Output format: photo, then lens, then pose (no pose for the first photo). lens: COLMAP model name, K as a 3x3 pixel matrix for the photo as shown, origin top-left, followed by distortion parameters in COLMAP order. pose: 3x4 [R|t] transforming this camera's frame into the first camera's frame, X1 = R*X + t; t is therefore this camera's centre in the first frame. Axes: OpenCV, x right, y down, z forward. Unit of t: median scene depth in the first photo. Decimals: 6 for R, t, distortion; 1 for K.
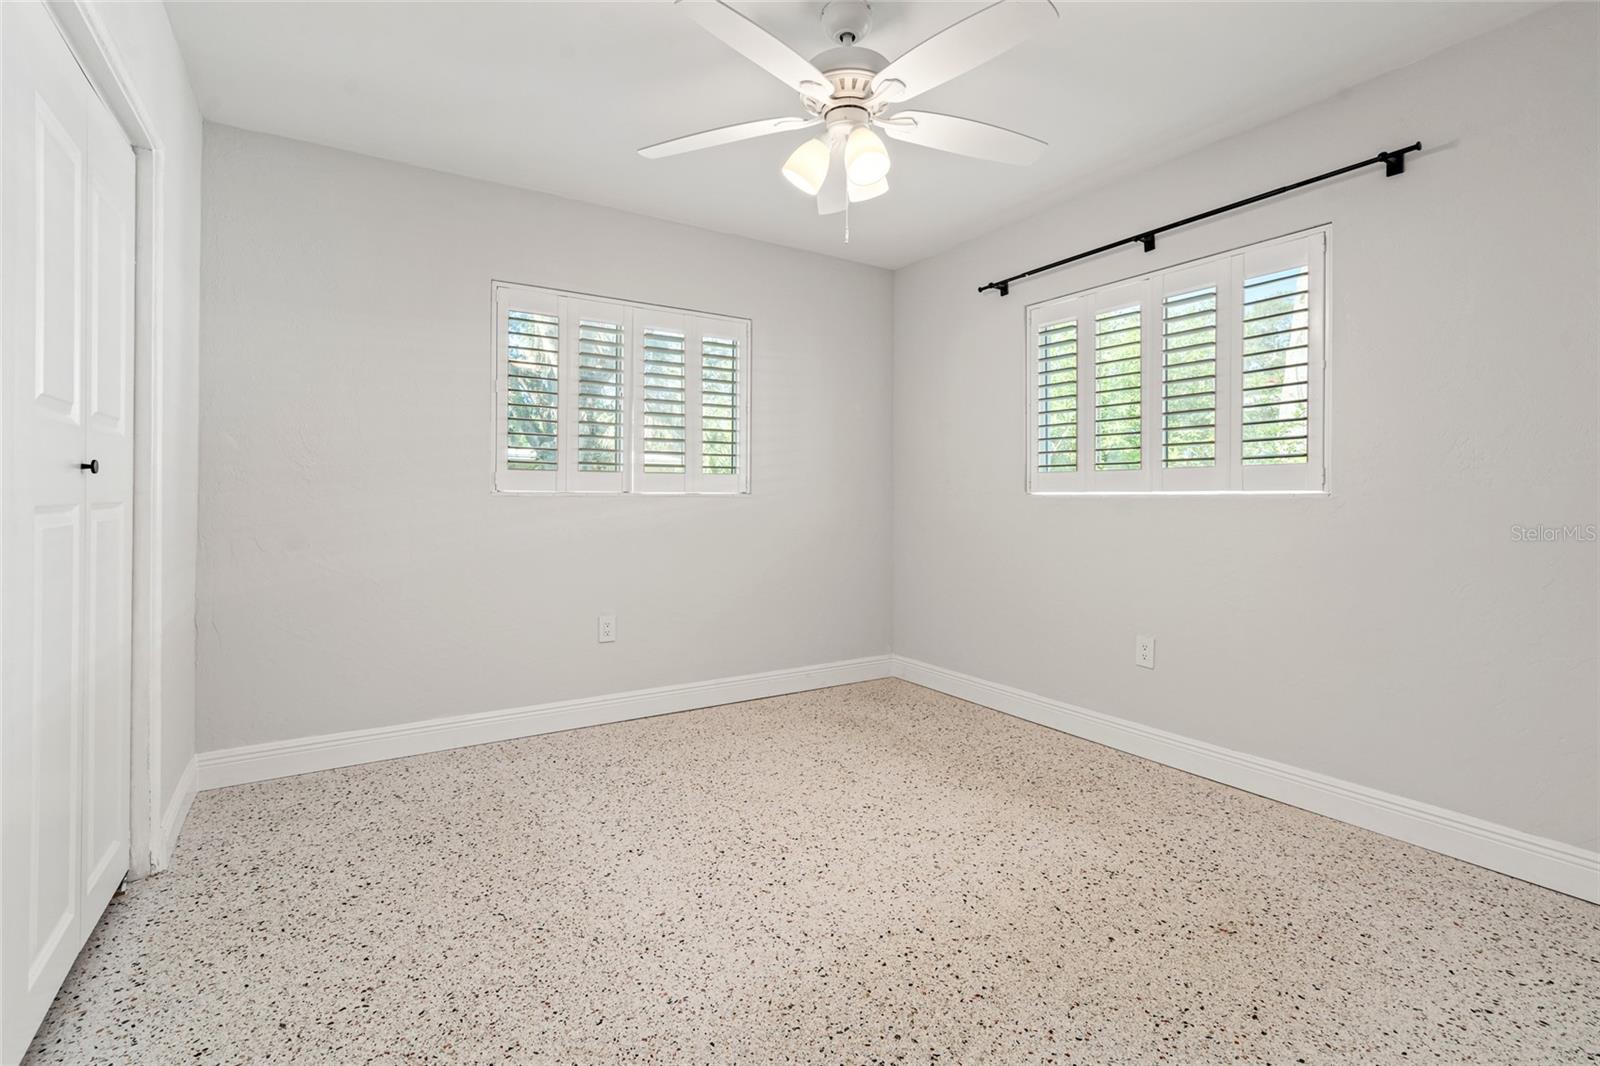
lens RADIAL K [[739.7, 0, 798.9], [0, 739.7, 517.6], [0, 0, 1]] dist [0.003377, -0.000398]
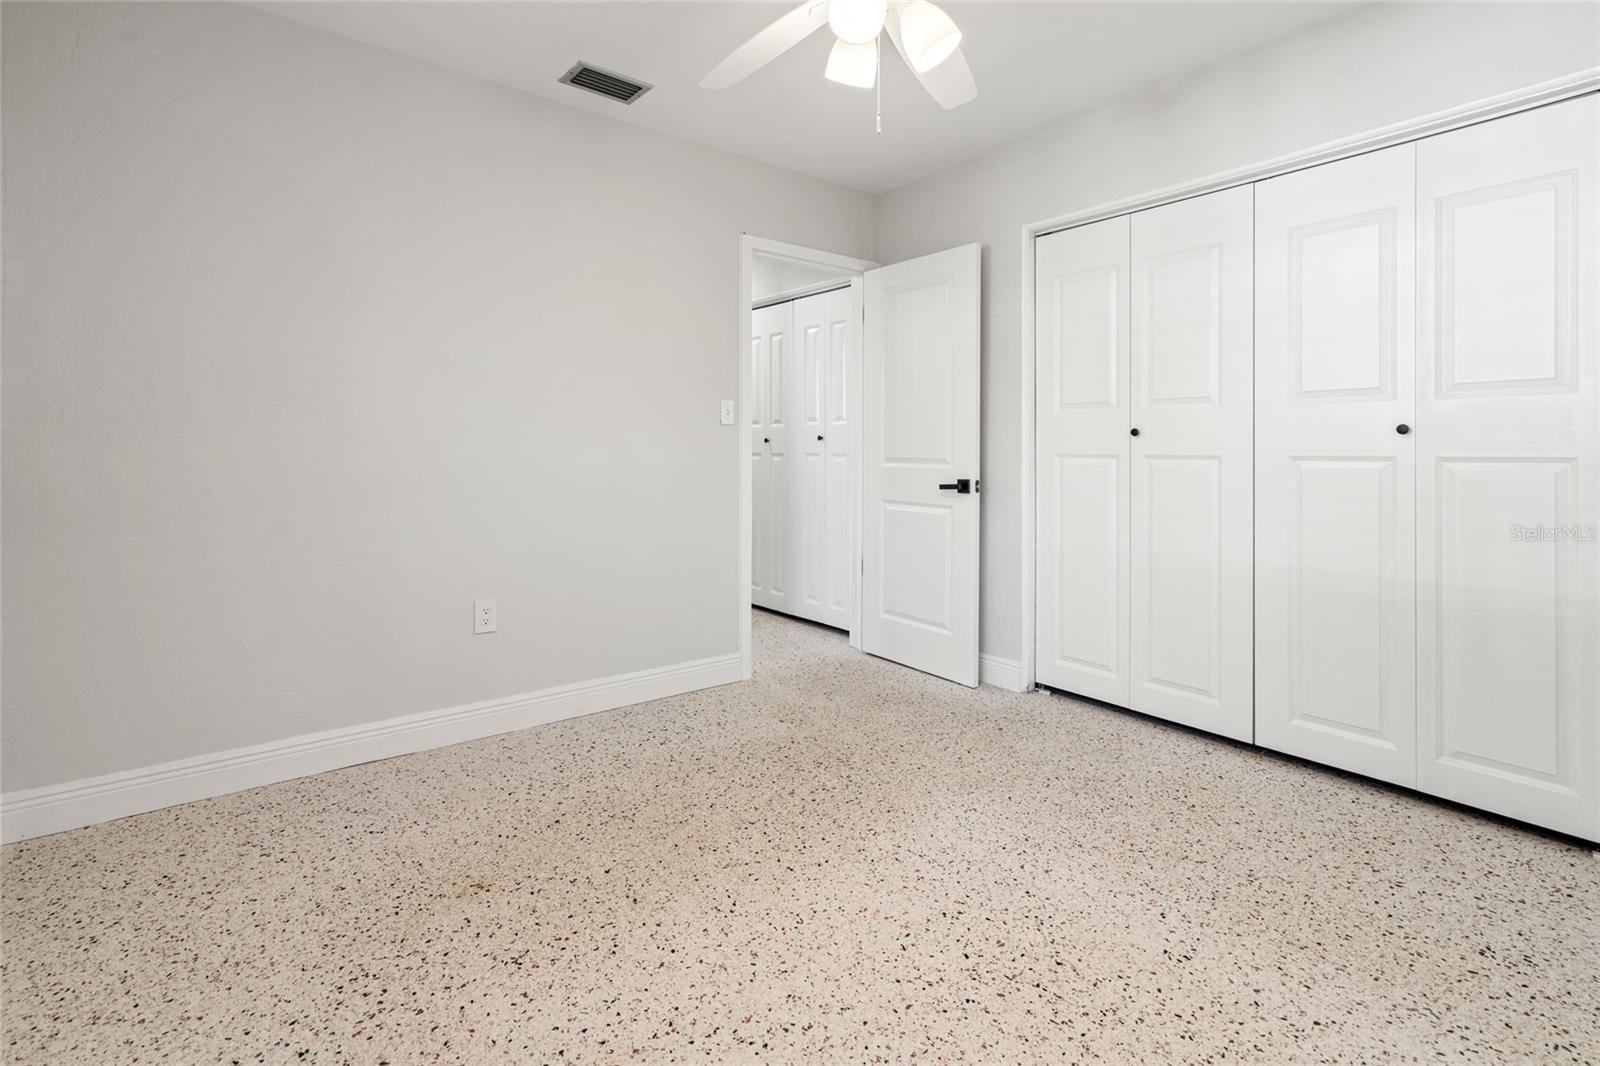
lens RADIAL K [[739.7, 0, 801.4], [0, 739.7, 532.9], [0, 0, 1]] dist [0.003377, -0.000398]
pose [[-0.995107, 0.004094, -0.098723, 0.231154], [-0.010052, 0.989763, 0.142369, -0.048470], [0.098295, 0.142664, -0.984878, 1.824613]]
